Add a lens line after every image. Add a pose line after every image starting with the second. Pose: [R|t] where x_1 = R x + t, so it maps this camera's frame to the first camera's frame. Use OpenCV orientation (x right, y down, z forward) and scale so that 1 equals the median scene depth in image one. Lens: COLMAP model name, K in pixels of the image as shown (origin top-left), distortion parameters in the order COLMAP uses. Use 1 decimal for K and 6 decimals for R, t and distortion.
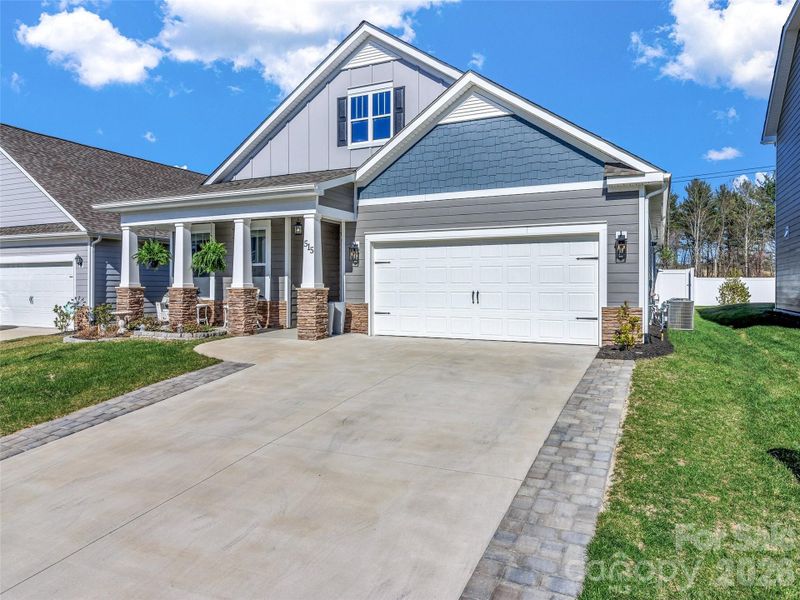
lens RADIAL K [[534.1, 0, 397.1], [0, 534.1, 284.5], [0, 0, 1]] dist [-0.001905, 0.000303]
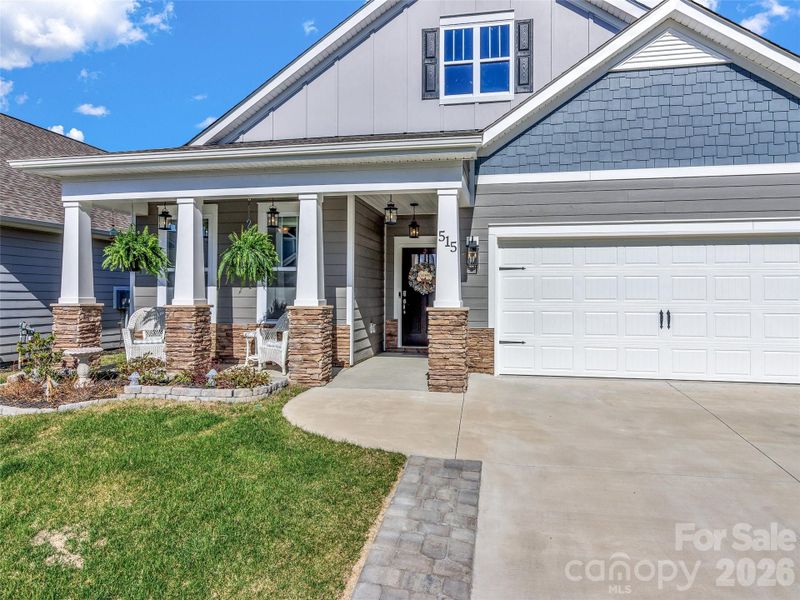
lens RADIAL K [[534.1, 0, 397.1], [0, 534.1, 284.5], [0, 0, 1]] dist [-0.001905, 0.000303]
pose [[0.967076, 0.006924, 0.254395, -0.326639], [-0.002982, 0.999869, -0.015877, -0.008854], [-0.254471, 0.014596, 0.966970, 0.357422]]
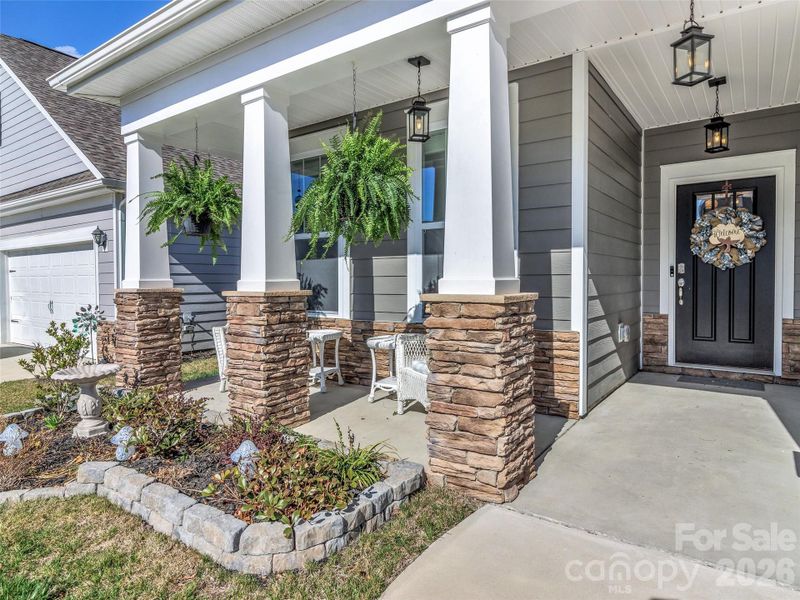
lens RADIAL K [[488.7, 0, 402.3], [0, 488.7, 290.7], [0, 0, 1]] dist [-0.080486, 0.178413]
pose [[0.985775, -0.004971, -0.167997, -0.268602], [0.009649, 0.999588, 0.027039, -0.002028], [0.167793, -0.028276, 0.985417, 0.717104]]
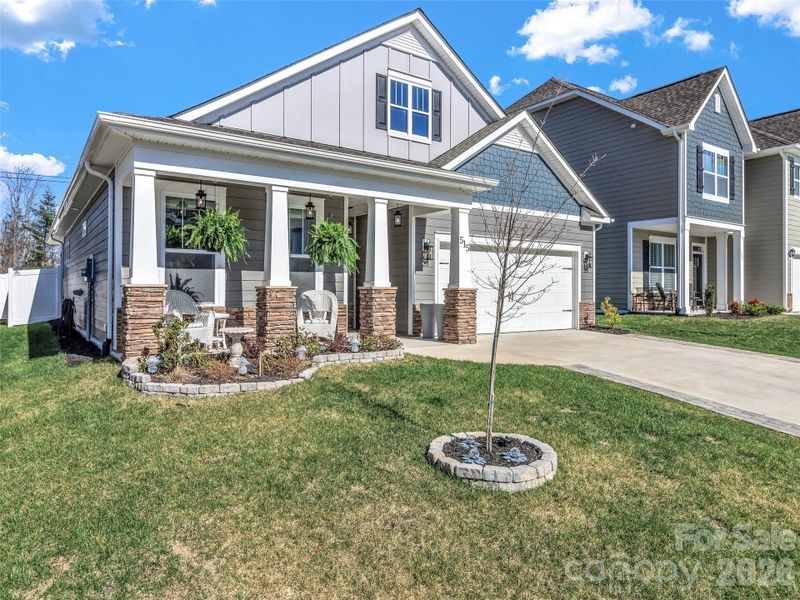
lens RADIAL K [[534.1, 0, 397.1], [0, 534.1, 284.5], [0, 0, 1]] dist [-0.001905, 0.000303]
pose [[0.488452, 0.011787, 0.872511, -0.888946], [-0.005938, 0.999931, -0.010184, 0.008928], [-0.872570, -0.000206, 0.488488, 0.557103]]
